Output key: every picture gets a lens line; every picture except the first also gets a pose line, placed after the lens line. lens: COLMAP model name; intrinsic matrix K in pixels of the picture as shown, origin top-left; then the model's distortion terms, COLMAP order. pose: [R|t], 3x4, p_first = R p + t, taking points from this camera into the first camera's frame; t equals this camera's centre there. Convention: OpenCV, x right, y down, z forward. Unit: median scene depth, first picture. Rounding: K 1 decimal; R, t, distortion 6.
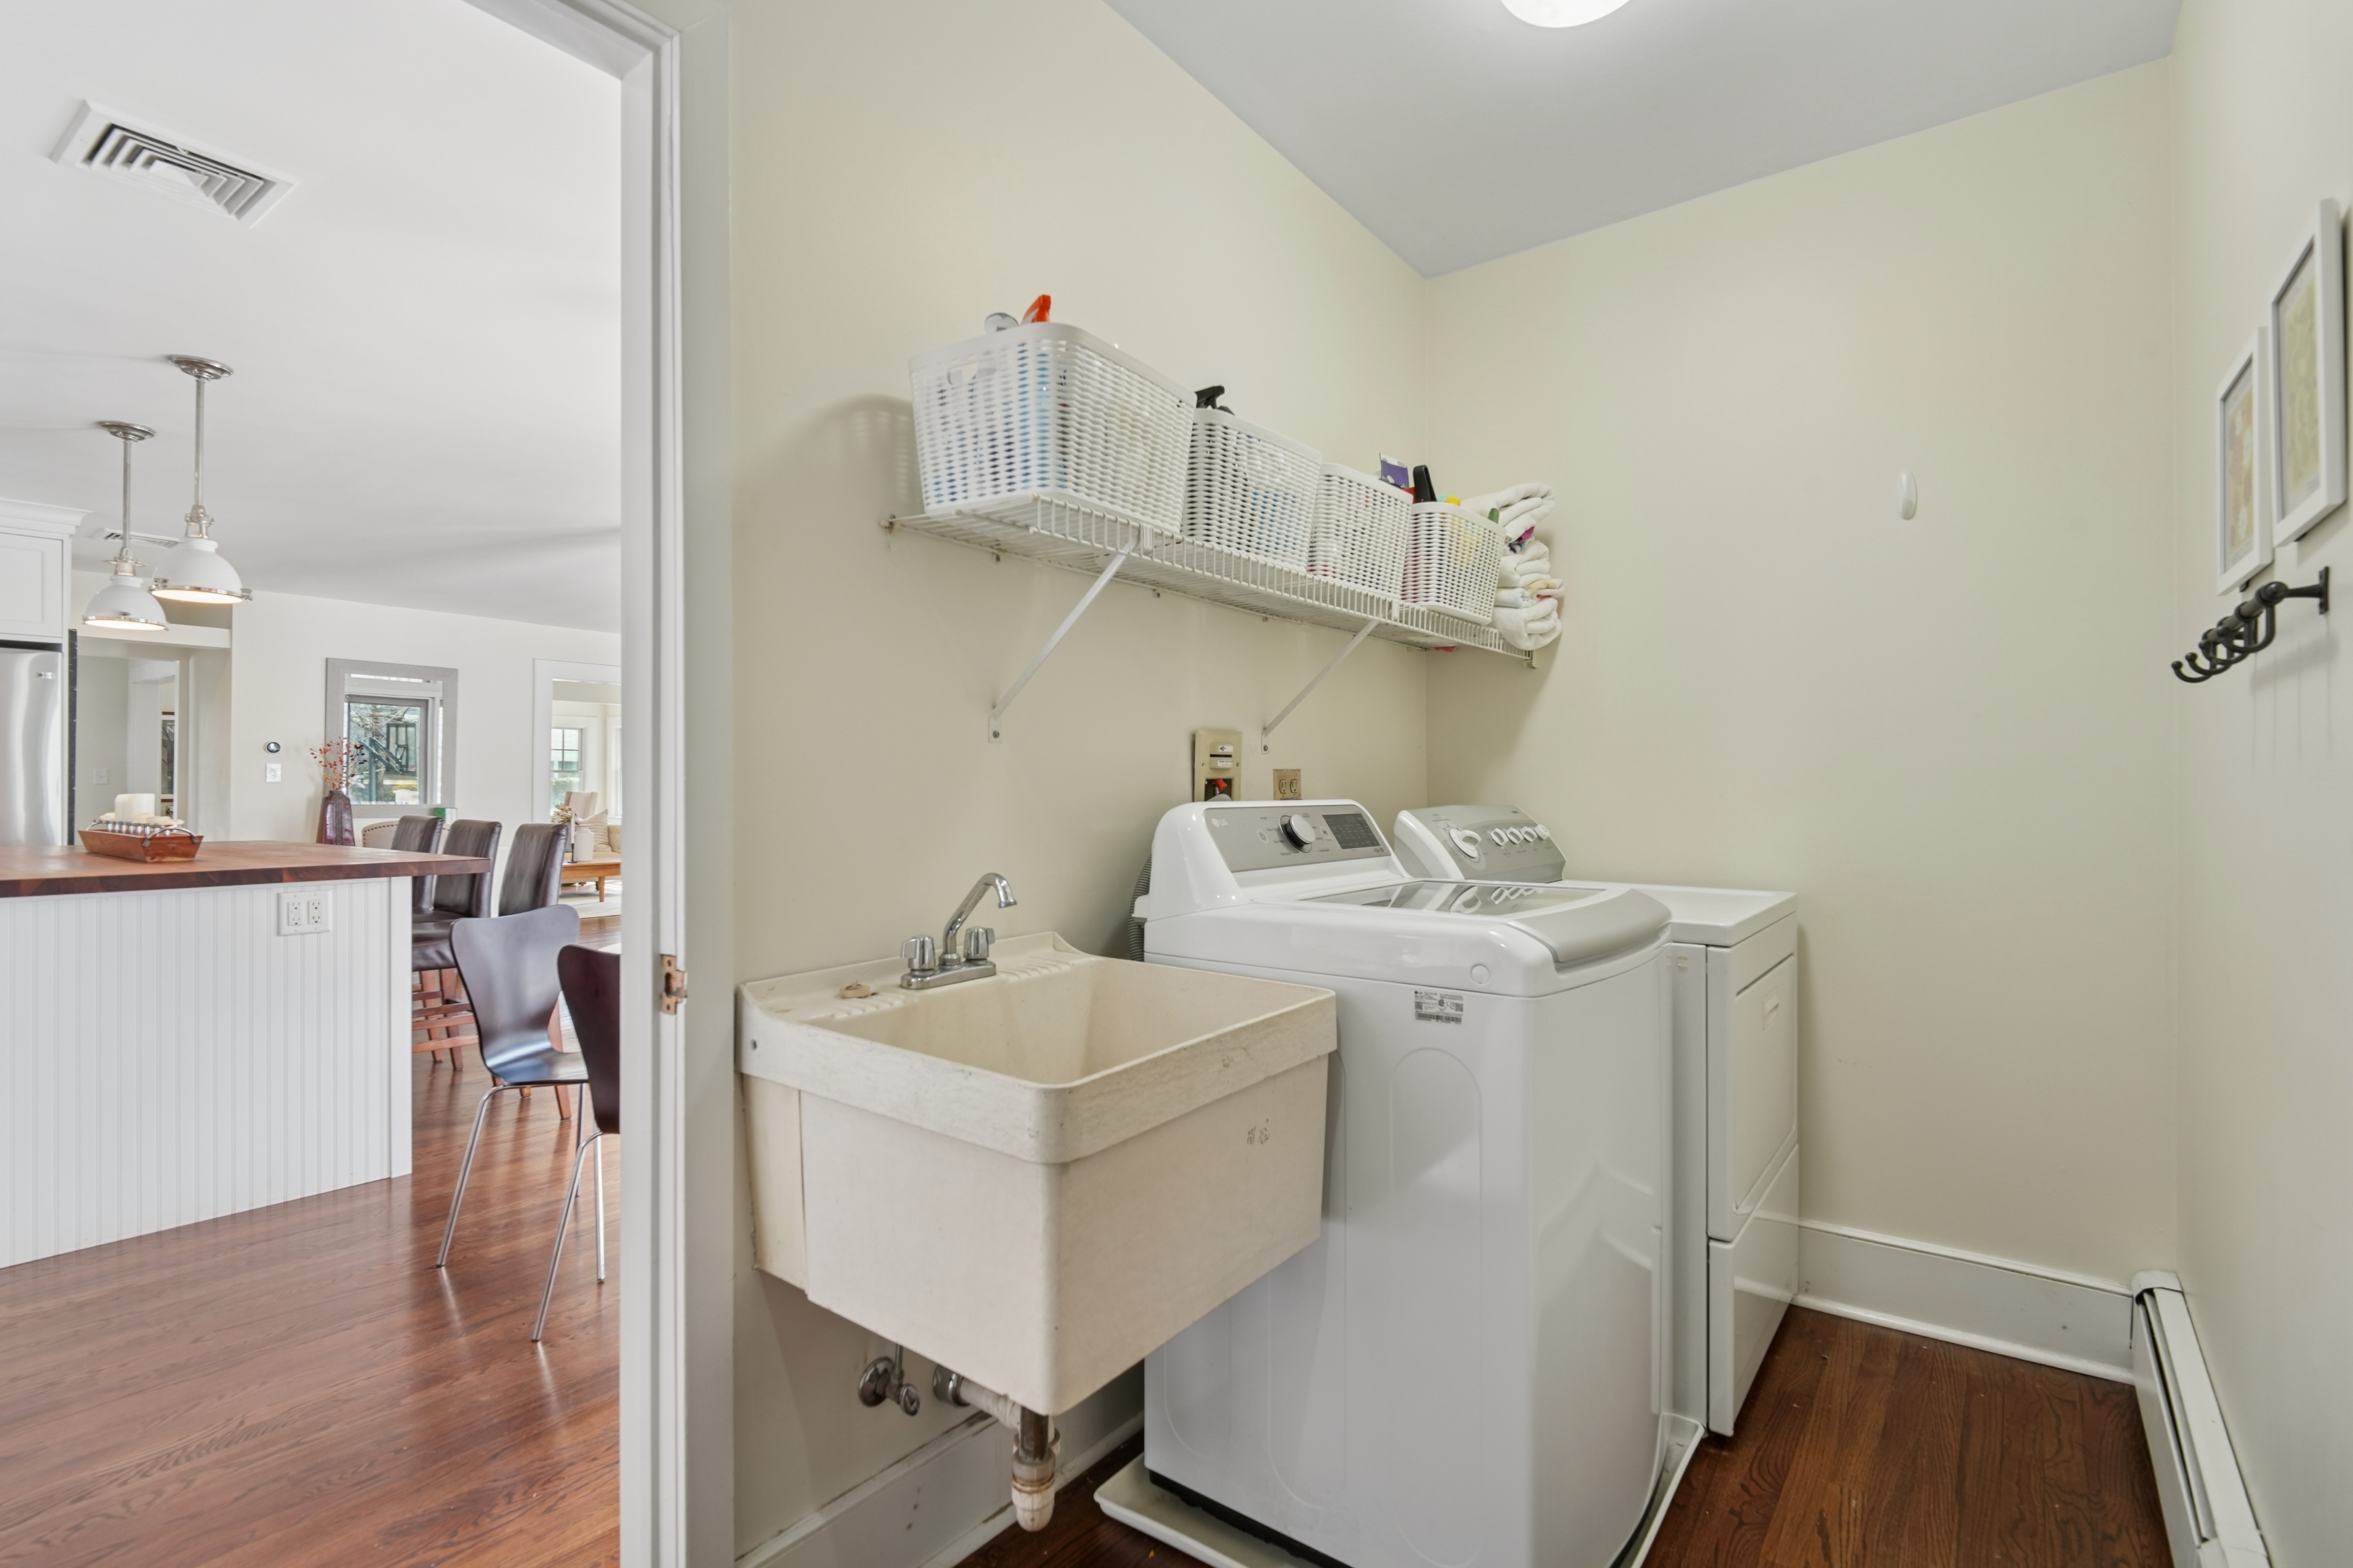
lens RADIAL K [[1102.0, 0, 1173.1], [0, 1102.0, 782.9], [0, 0, 1]] dist [0.001229, -0.005017]
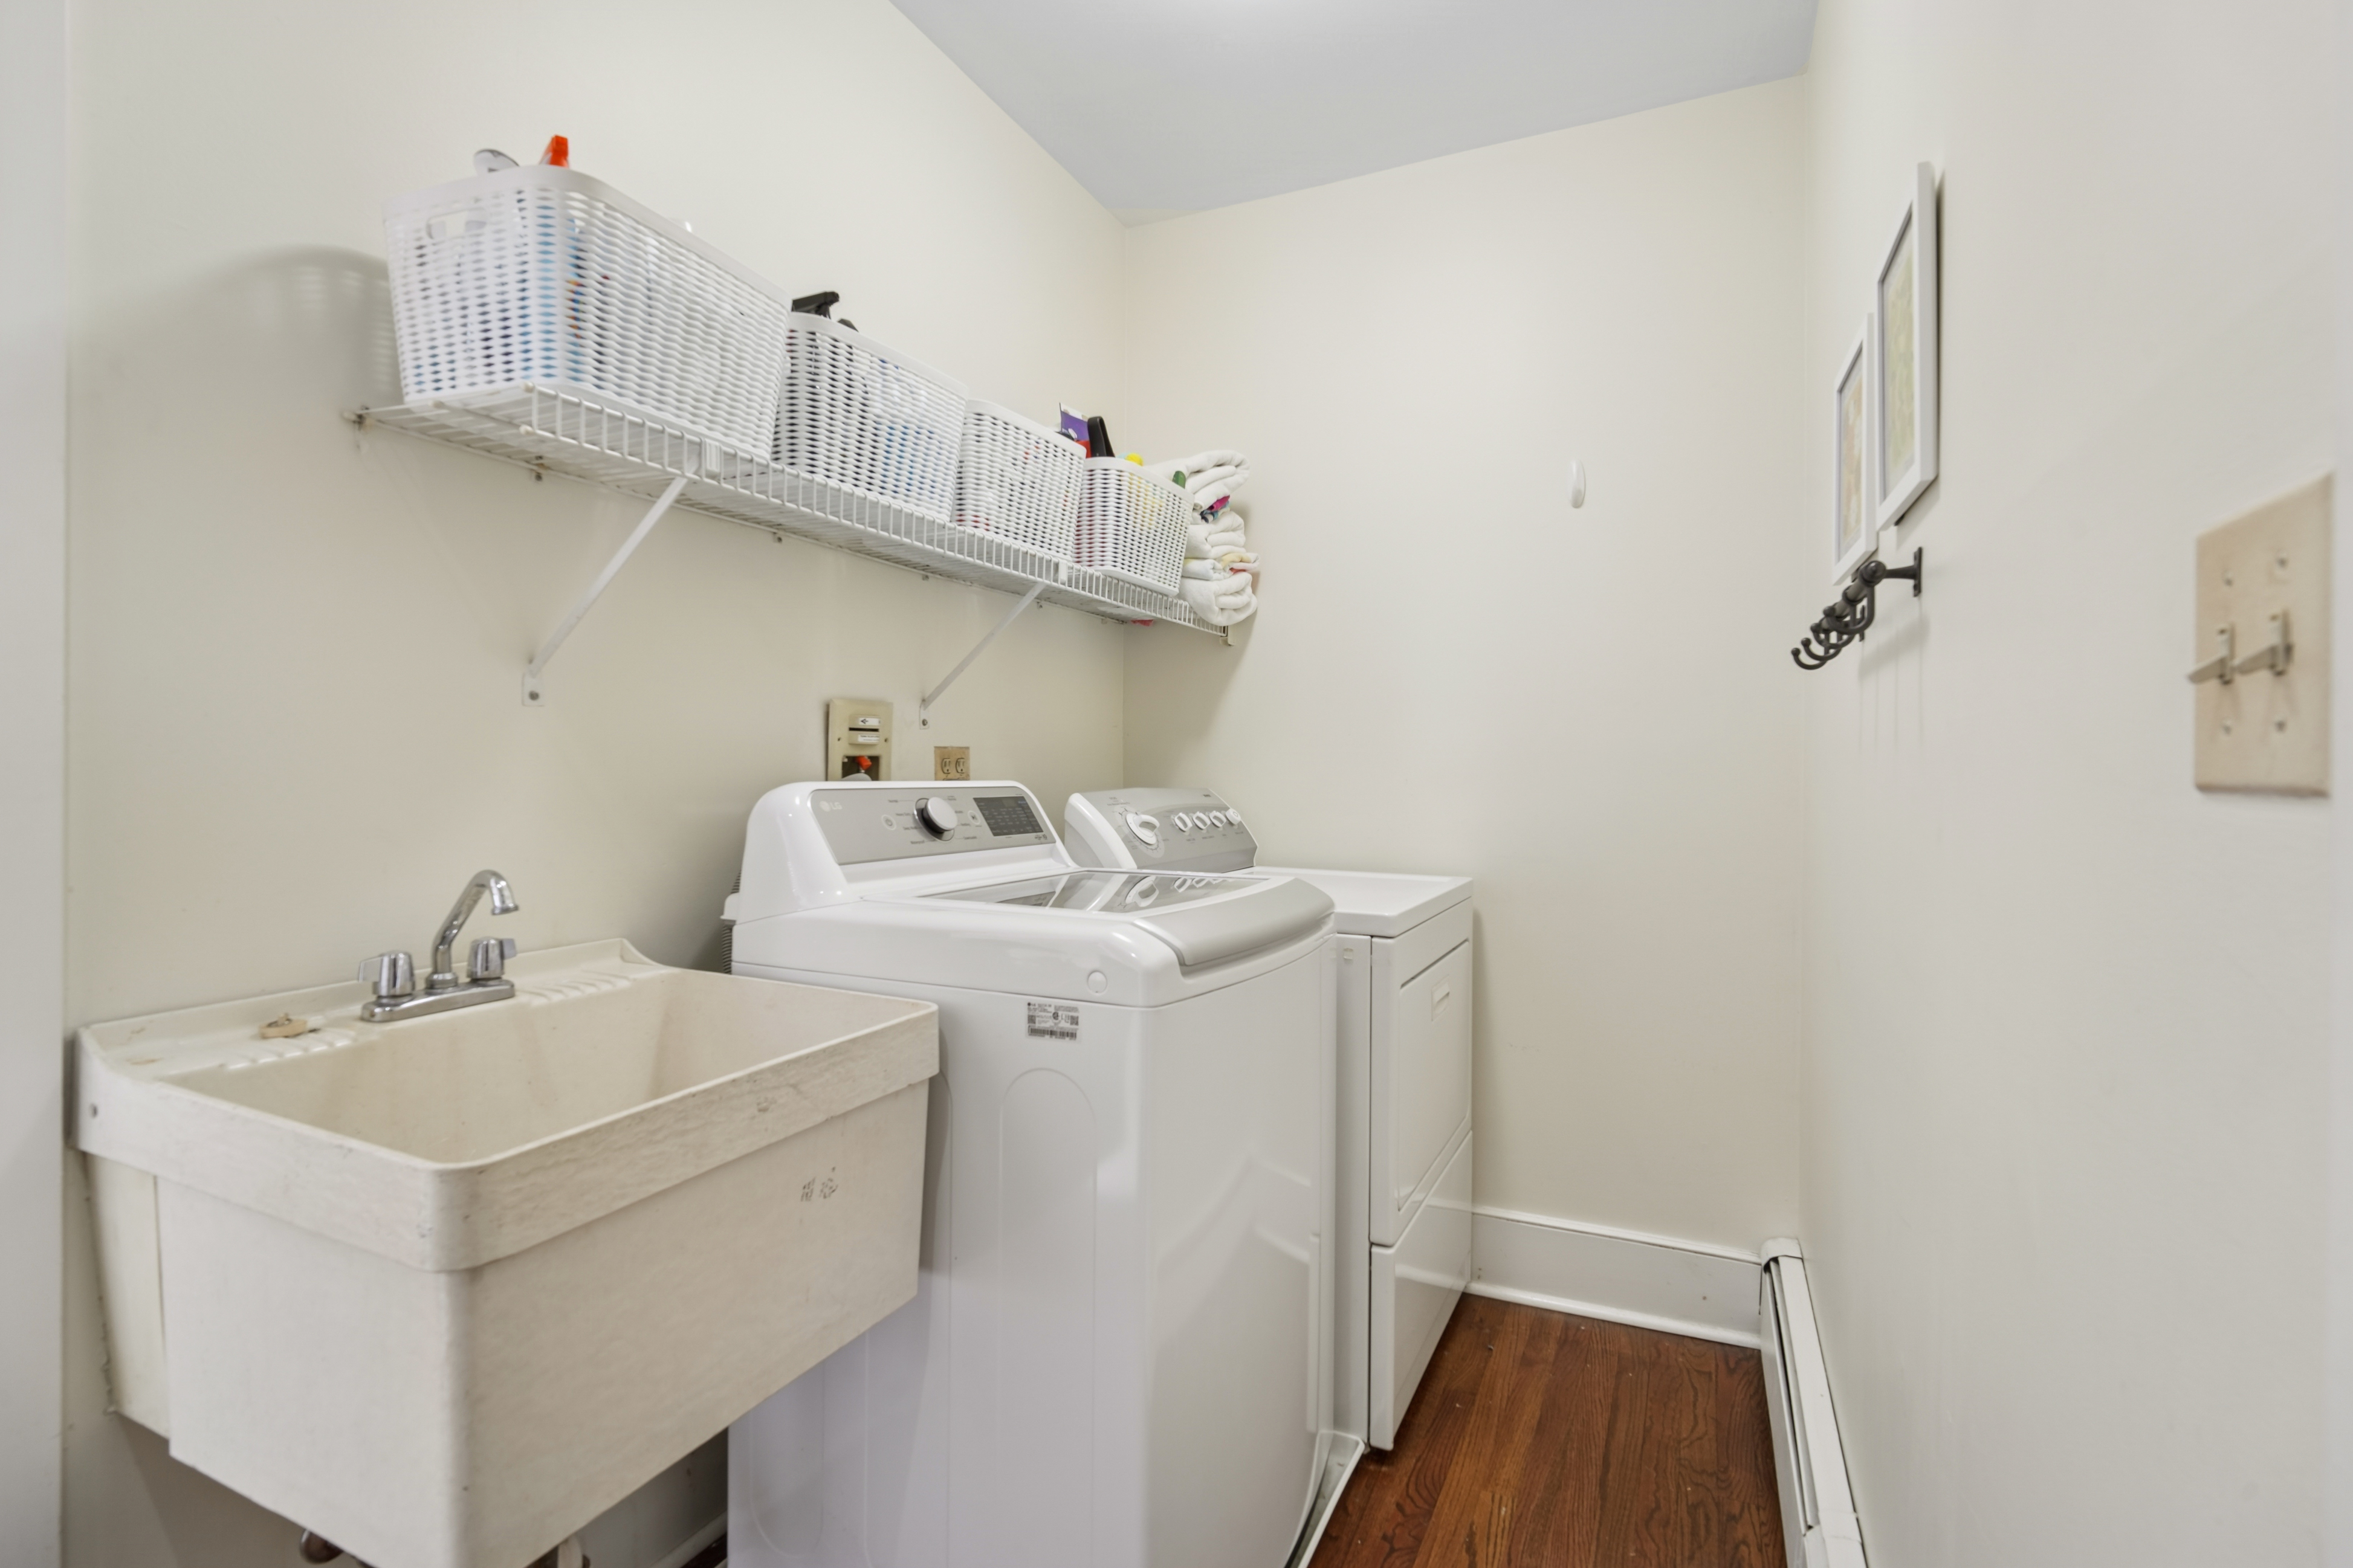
lens RADIAL K [[1105.0, 0, 1174.3], [0, 1105.0, 768.0], [0, 0, 1]] dist [0.014389, -0.019359]
pose [[0.977570, 0.009839, 0.210380, 0.127350], [-0.010337, 0.999946, 0.001265, 0.002785], [-0.210356, -0.003411, 0.977619, 0.112903]]
